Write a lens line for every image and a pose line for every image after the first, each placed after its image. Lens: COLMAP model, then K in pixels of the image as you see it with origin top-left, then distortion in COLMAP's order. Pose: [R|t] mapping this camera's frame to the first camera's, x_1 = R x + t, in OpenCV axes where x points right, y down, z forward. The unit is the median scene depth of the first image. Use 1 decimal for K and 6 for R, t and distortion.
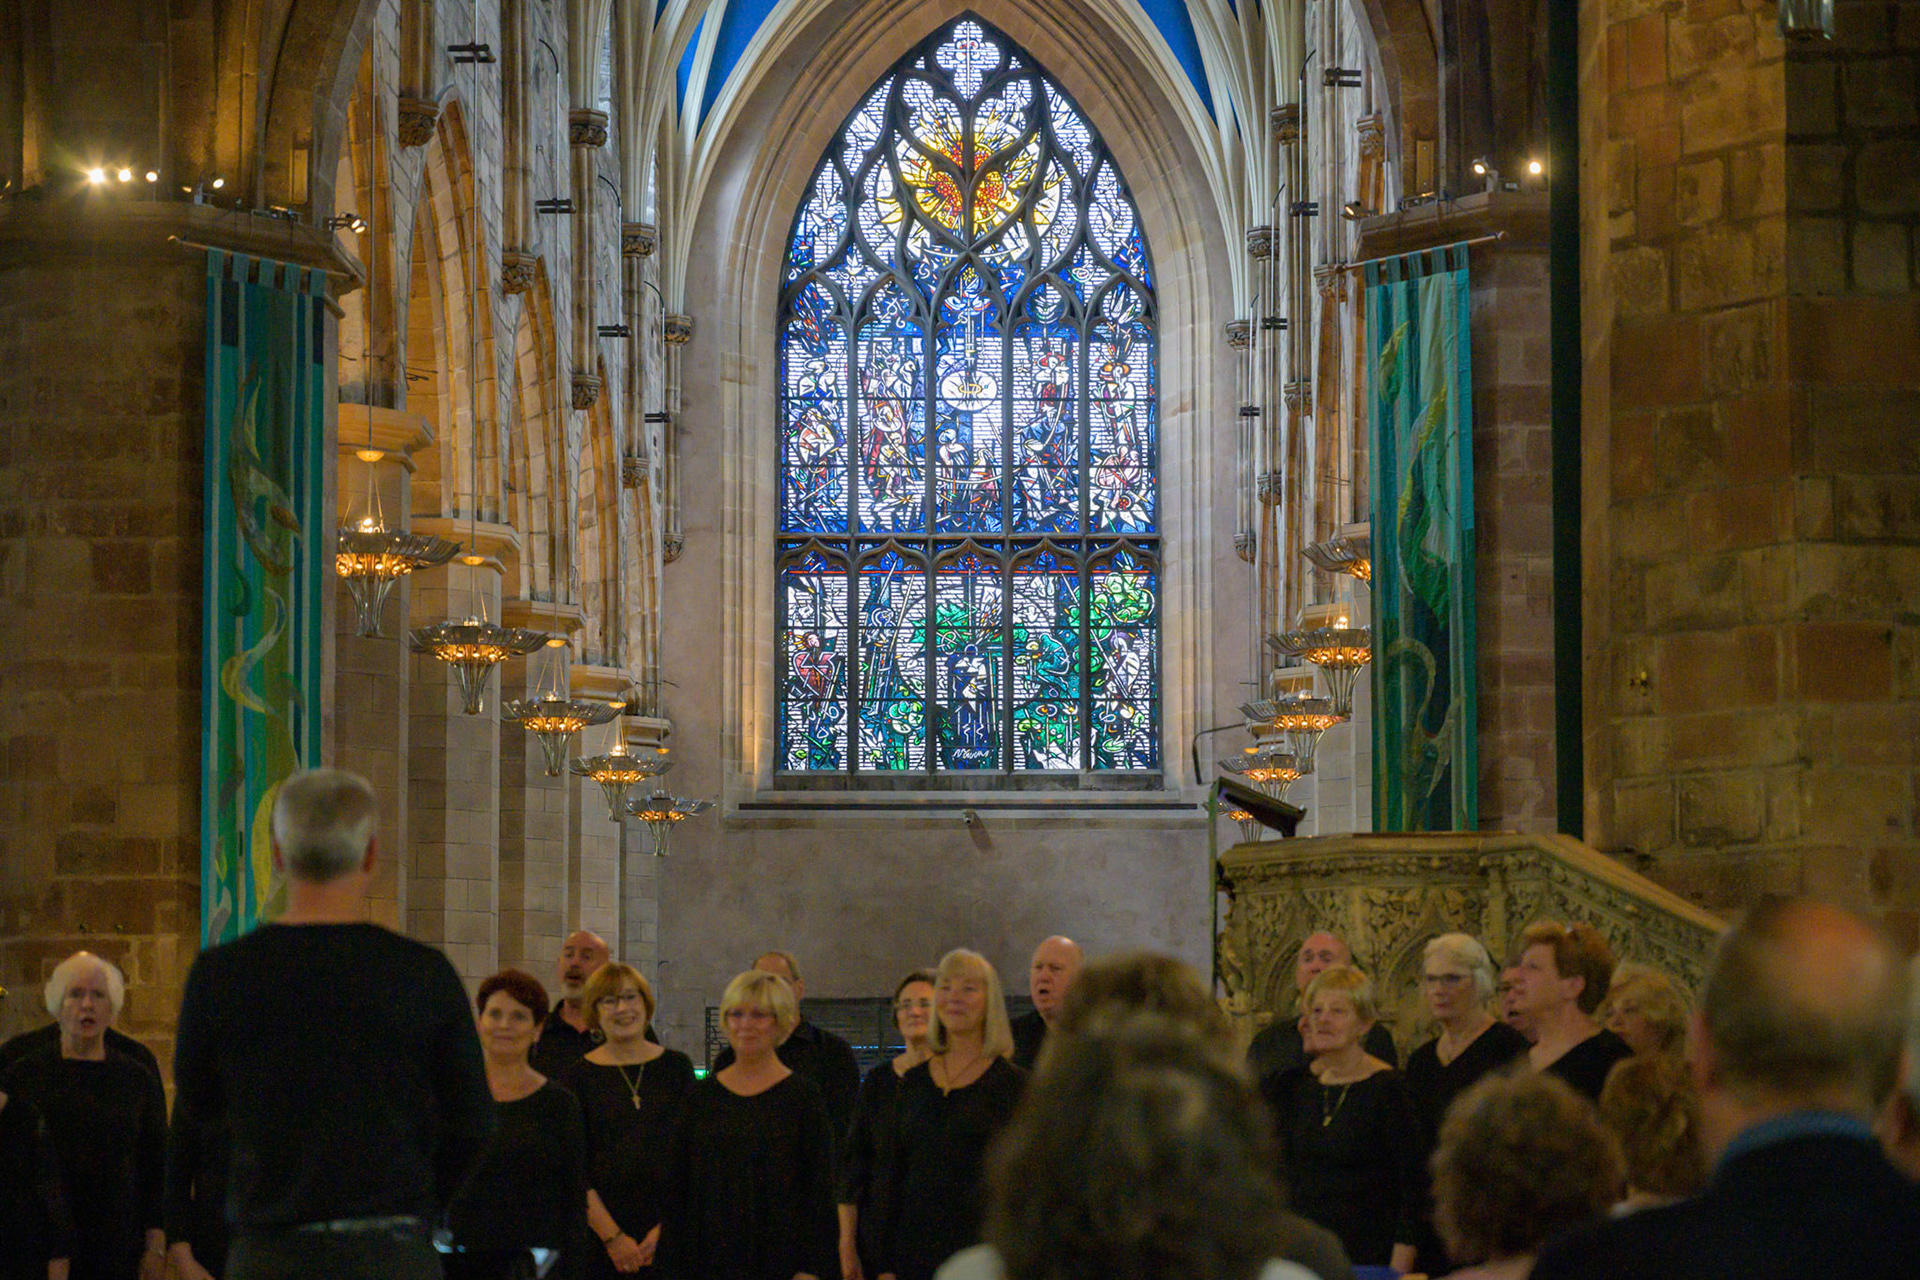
lens RADIAL K [[6169.8, 0, 960.0], [0, 6169.8, 640.0], [0, 0, 1]] dist [0.014373, 1.064996]
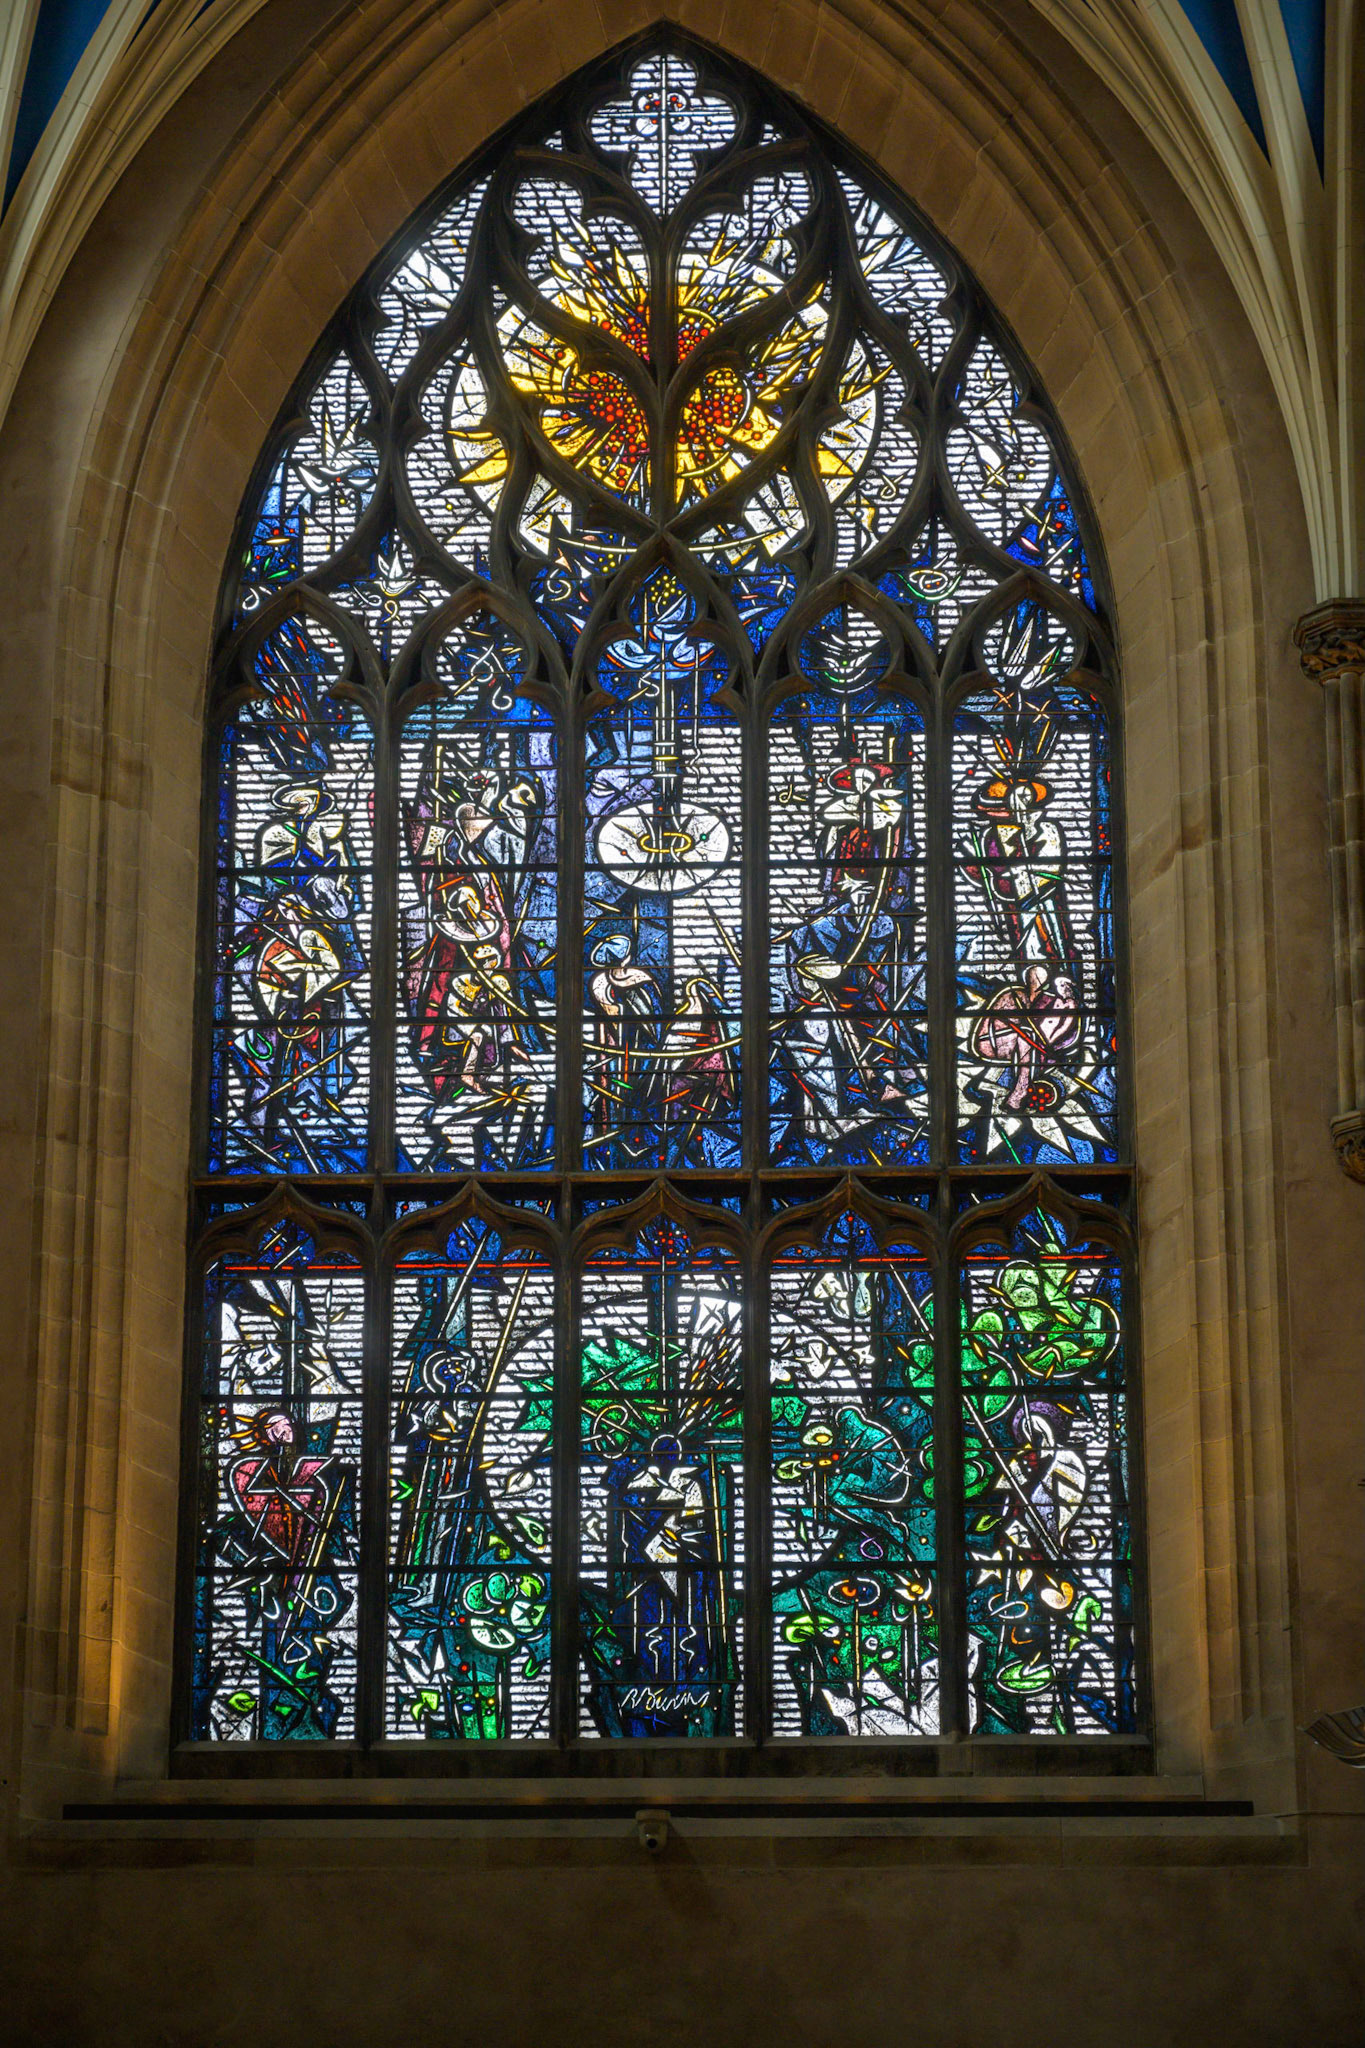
lens RADIAL K [[6581.1, 0, 407.9], [0, 6581.1, 1024.1], [0, 0, 1]] dist [0.014373, 1.064996]
pose [[0.998700, -0.003568, -0.050856, 0.006841], [-0.004196, 0.988412, -0.151734, 0.039197], [0.050808, 0.151750, 0.987112, 0.562166]]
